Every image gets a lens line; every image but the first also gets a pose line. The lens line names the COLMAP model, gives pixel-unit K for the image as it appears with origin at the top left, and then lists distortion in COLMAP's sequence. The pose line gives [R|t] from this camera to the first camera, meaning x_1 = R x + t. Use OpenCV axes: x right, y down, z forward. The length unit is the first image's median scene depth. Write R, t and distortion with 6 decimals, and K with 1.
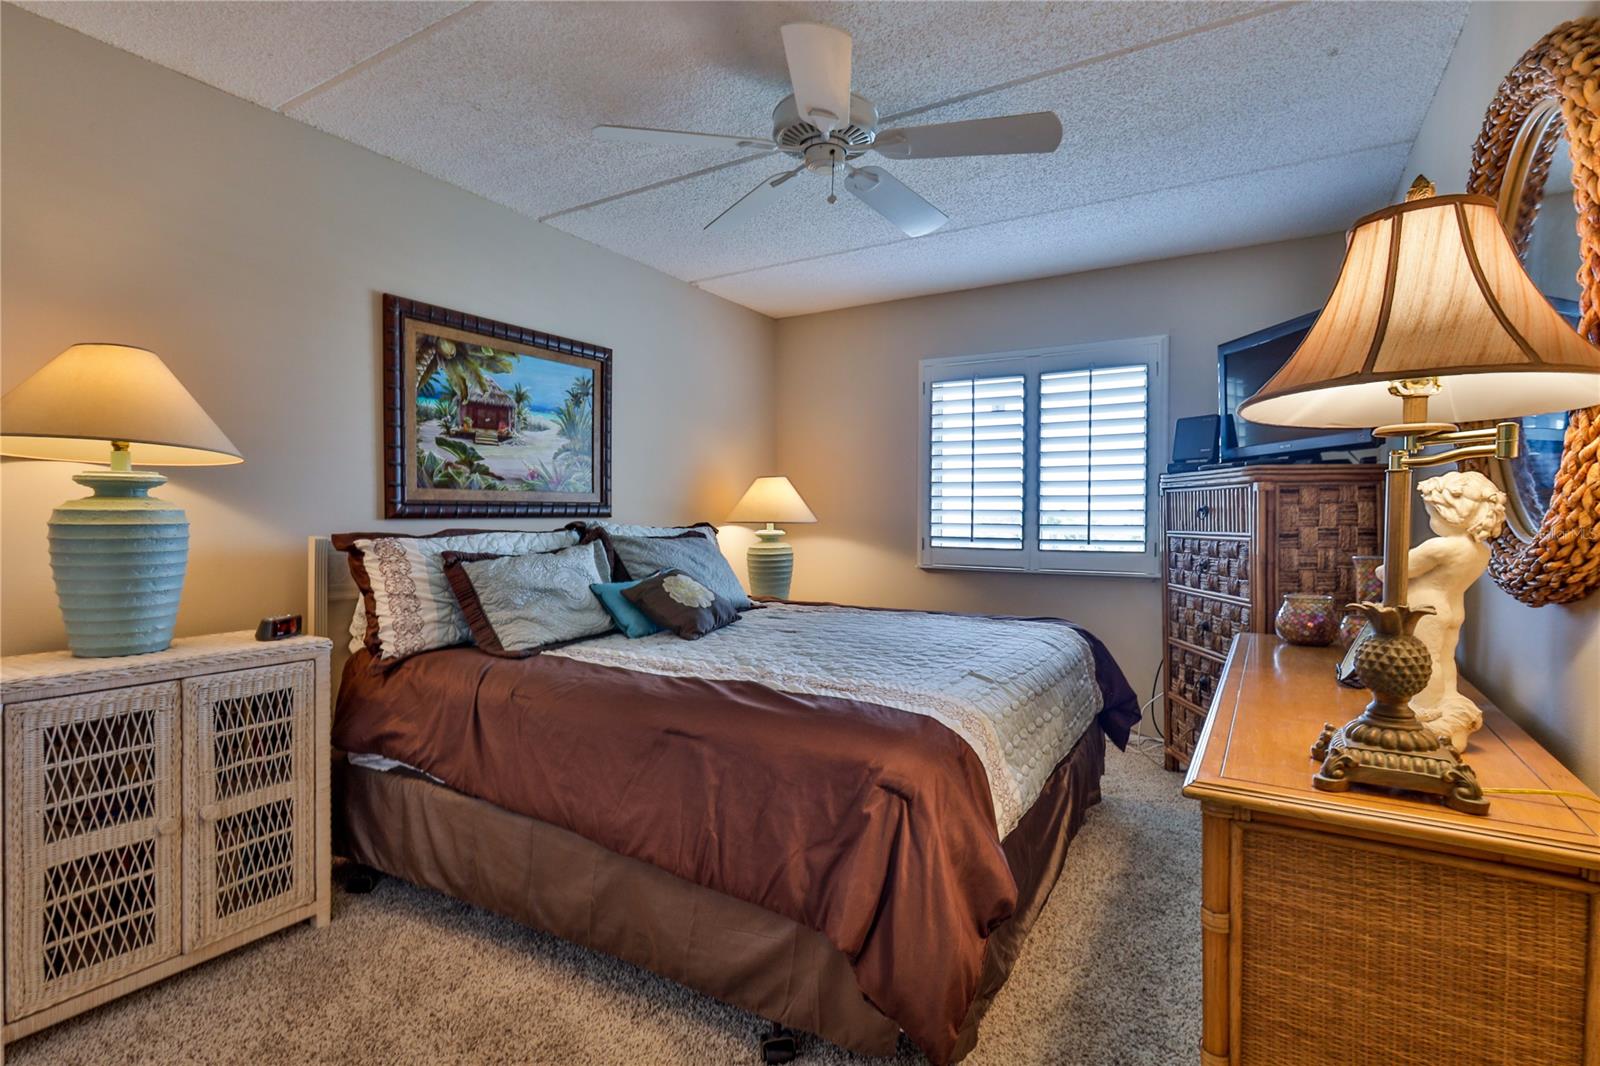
lens RADIAL K [[753.6, 0, 803.3], [0, 753.6, 514.1], [0, 0, 1]] dist [0.000345, 0.000020]
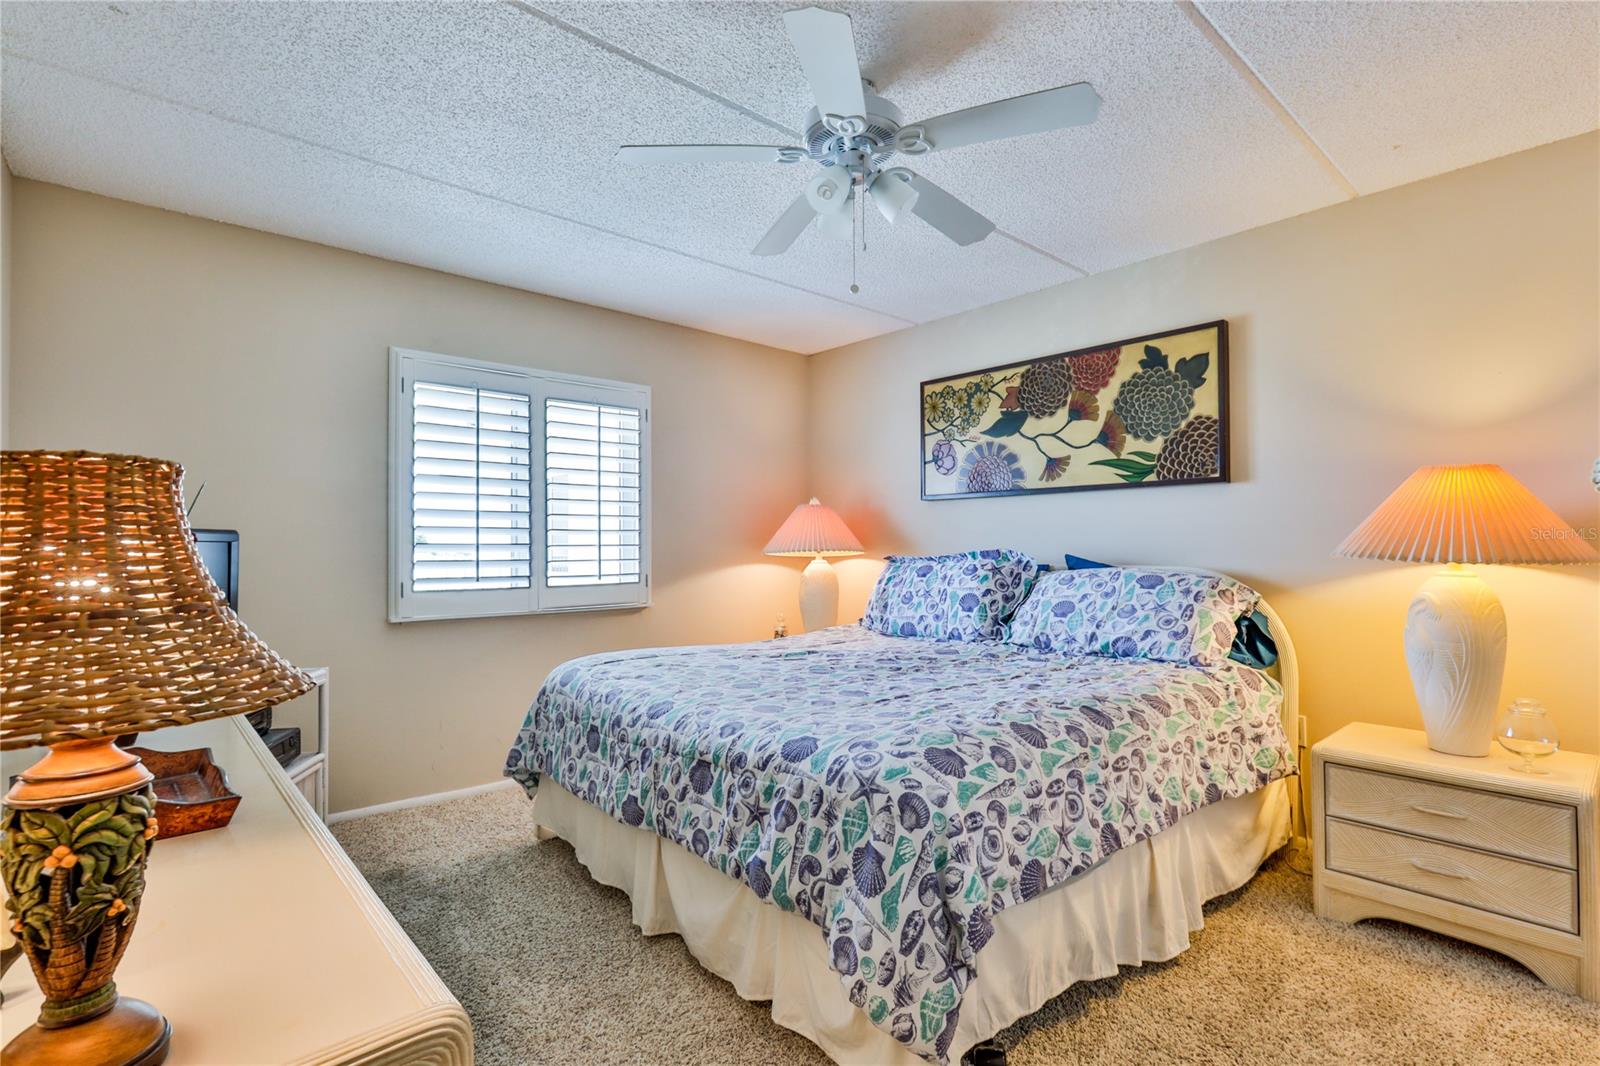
lens RADIAL K [[769.7, 0, 800.0], [0, 769.7, 533.0], [0, 0, 1]] dist [-0.000147, -0.000020]
pose [[0.286929, 0.013578, 0.957856, -0.506414], [0.010619, 0.999793, -0.017353, 0.000769], [-0.957893, 0.015151, 0.286725, 0.427734]]
